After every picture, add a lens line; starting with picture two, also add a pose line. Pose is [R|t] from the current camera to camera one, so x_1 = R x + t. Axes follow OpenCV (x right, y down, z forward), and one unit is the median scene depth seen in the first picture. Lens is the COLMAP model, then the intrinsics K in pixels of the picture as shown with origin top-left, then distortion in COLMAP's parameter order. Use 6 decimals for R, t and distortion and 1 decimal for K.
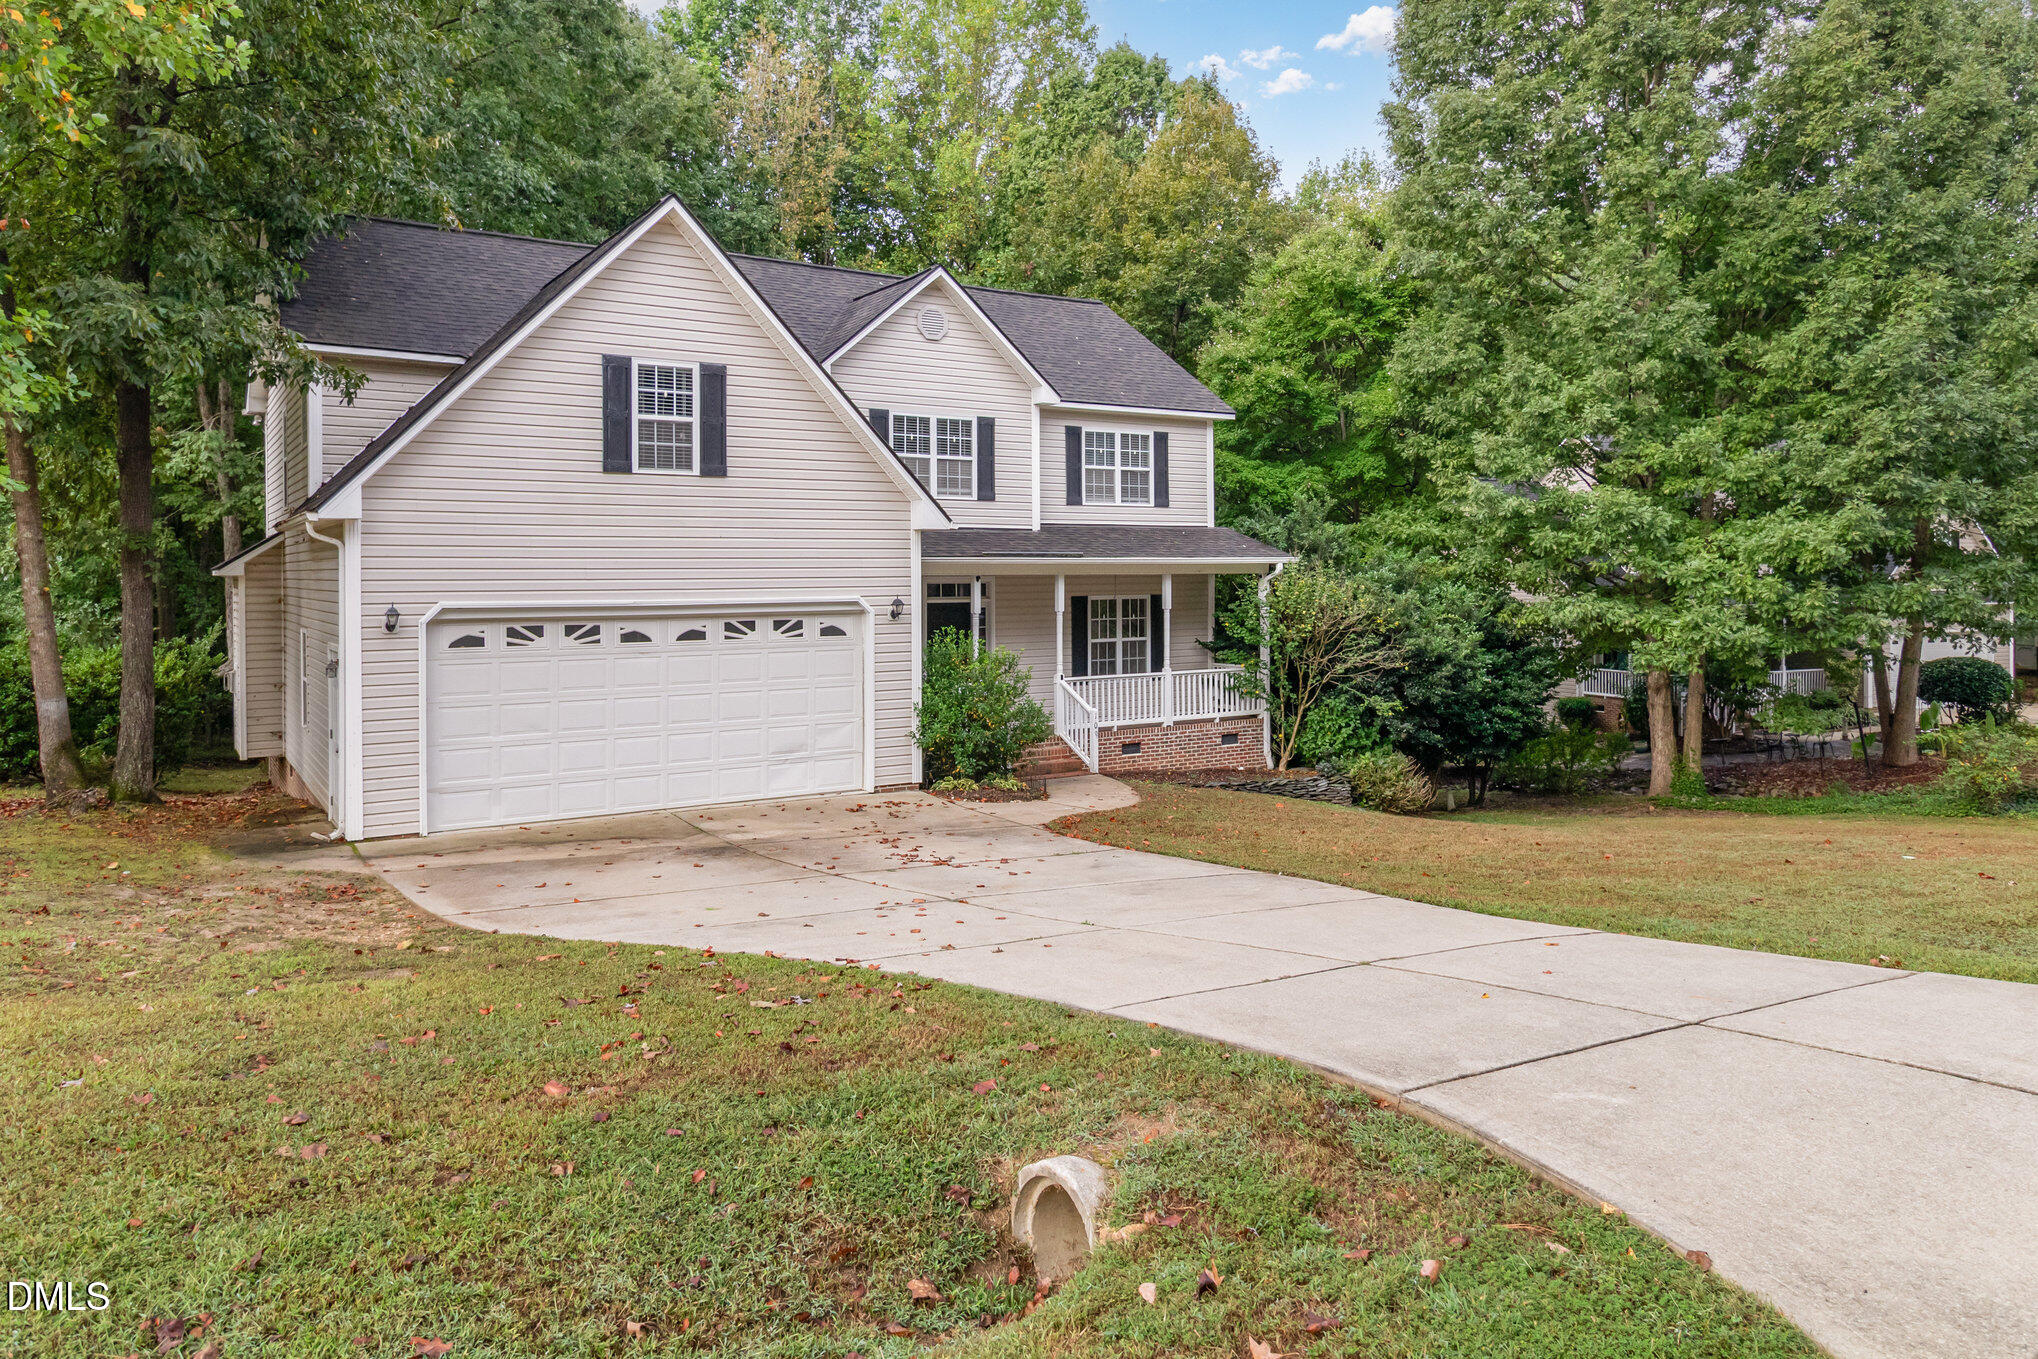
lens RADIAL K [[1349.6, 0, 1022.6], [0, 1349.6, 568.1], [0, 0, 1]] dist [0.000844, 0.000103]
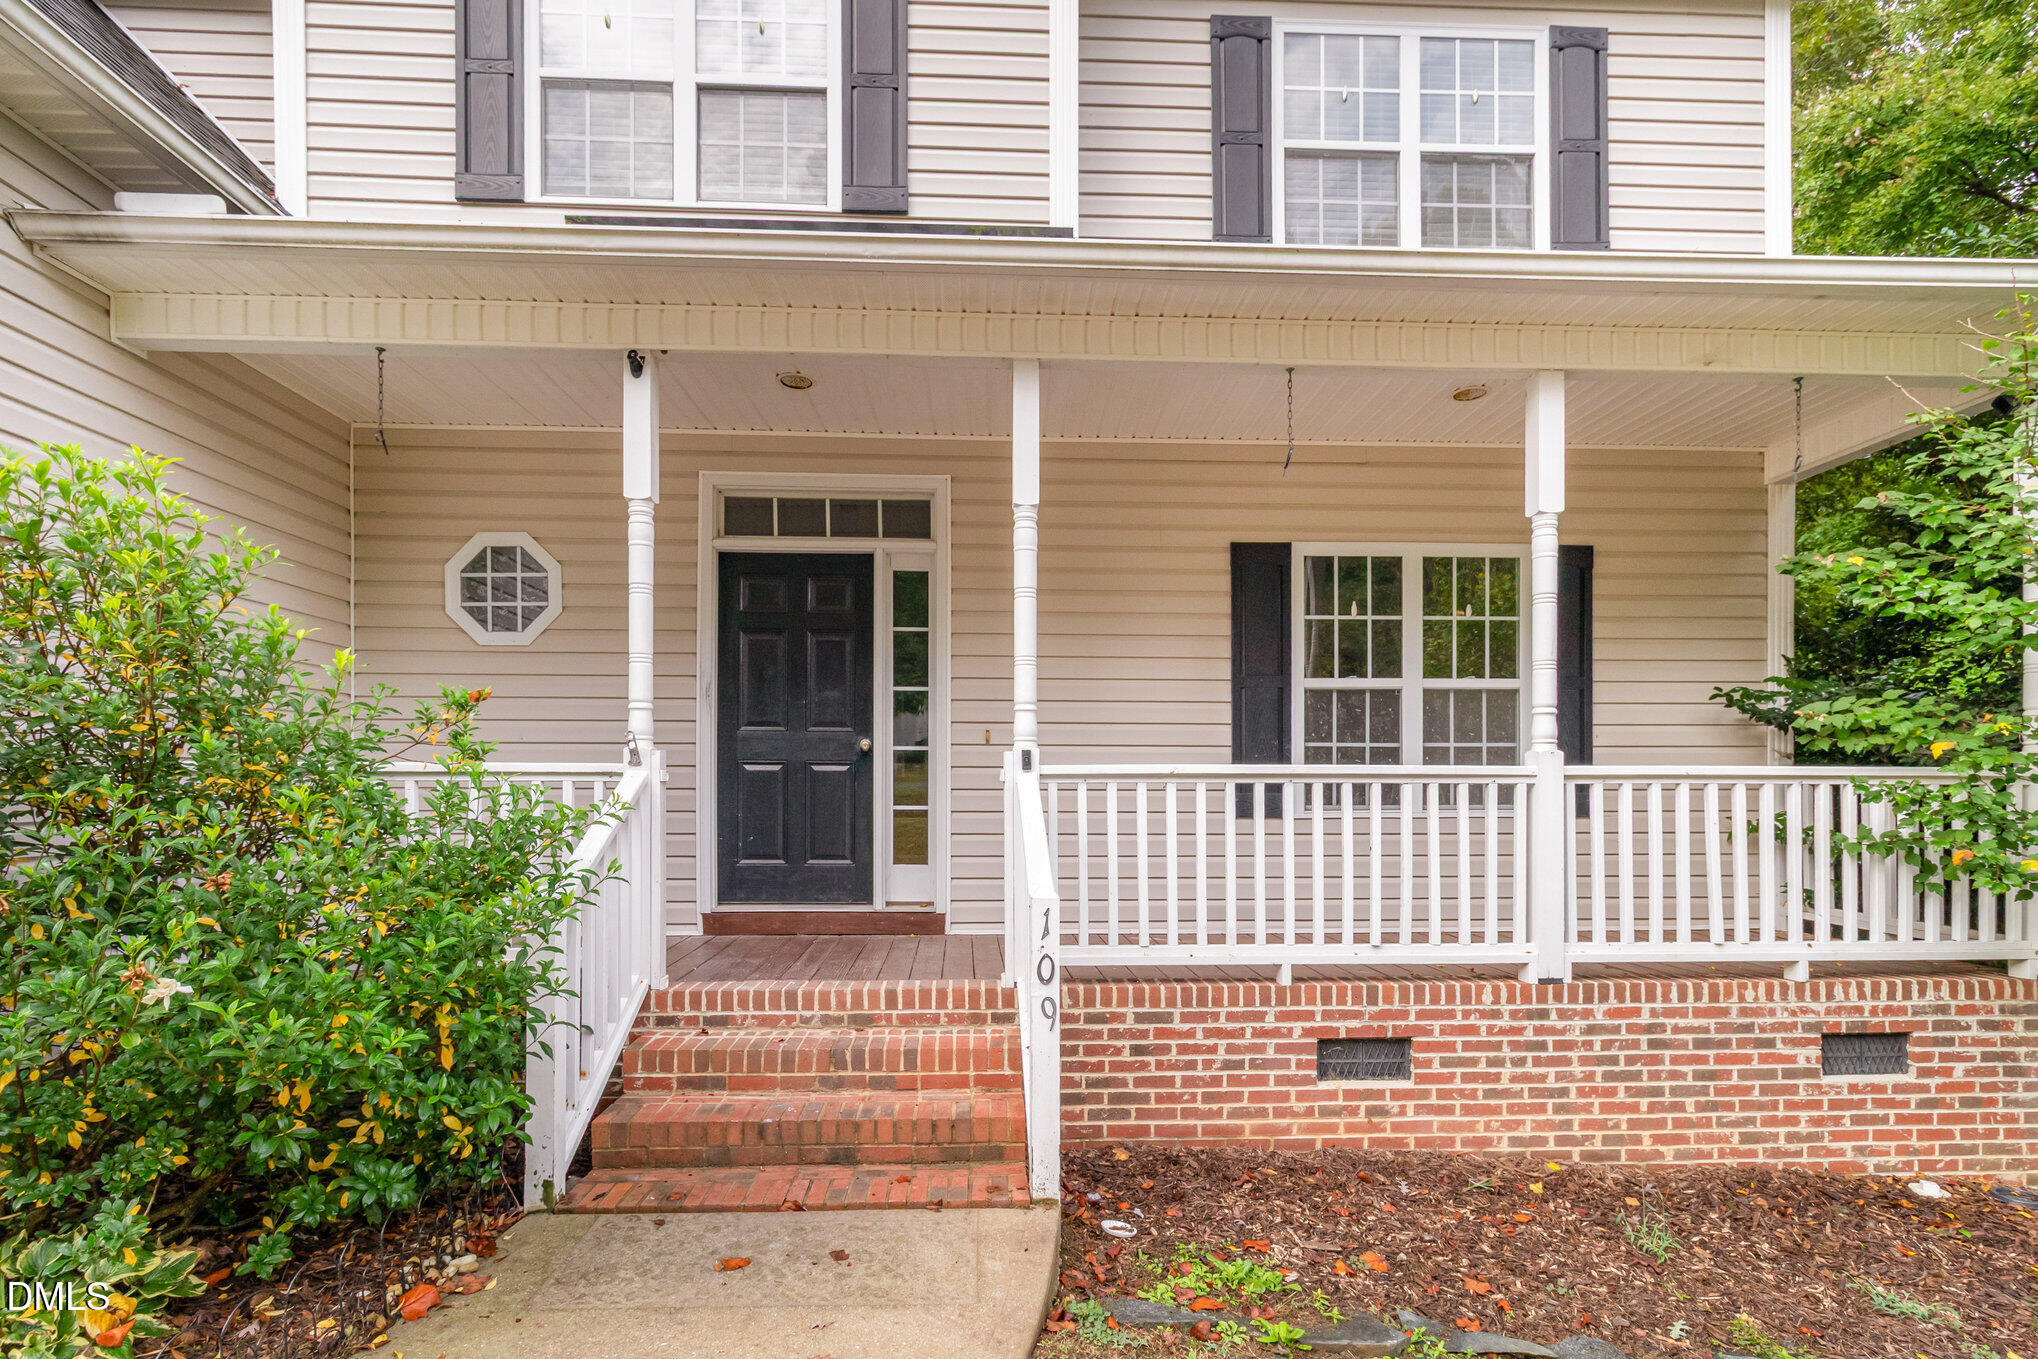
lens RADIAL K [[989.0, 0, 1019.3], [0, 989.0, 771.2], [0, 0, 1]] dist [0.001912, 0.000260]
pose [[0.860460, 0.002881, -0.509510, 0.123389], [-0.002414, 0.999996, 0.001577, 0.082560], [0.509512, -0.000127, 0.860464, 0.837585]]
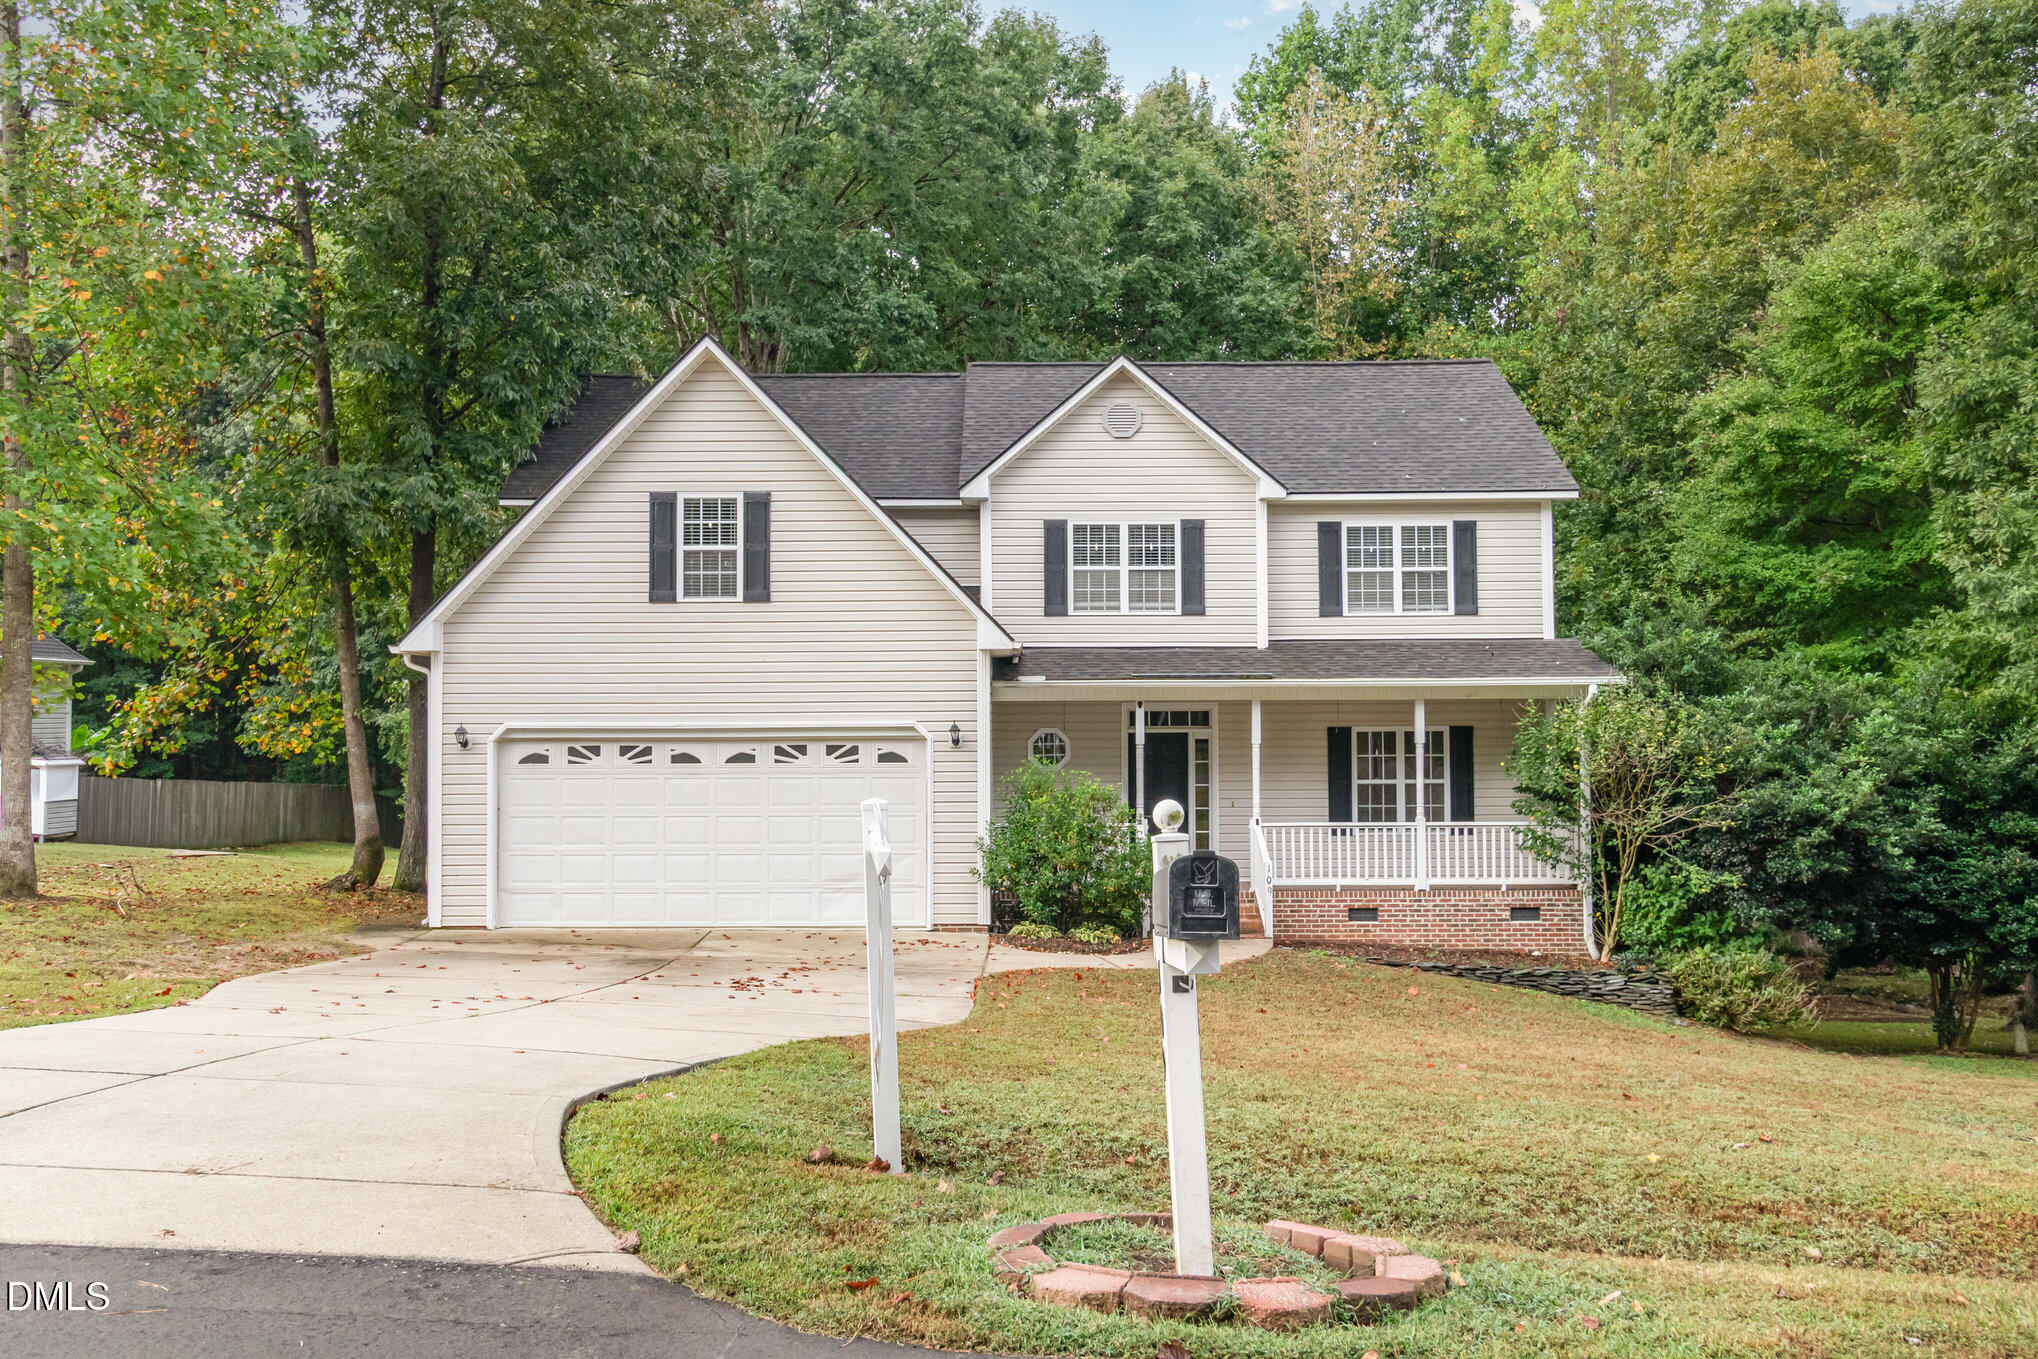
lens RADIAL K [[1629.5, 0, 1020.0], [0, 1629.5, 640.4], [0, 0, 1]] dist [0.005336, 0.001105]
pose [[0.832824, -0.023906, -0.553022, 0.470791], [0.002291, 0.999207, -0.039744, 0.007906], [0.553533, 0.031833, 0.832218, 0.067938]]
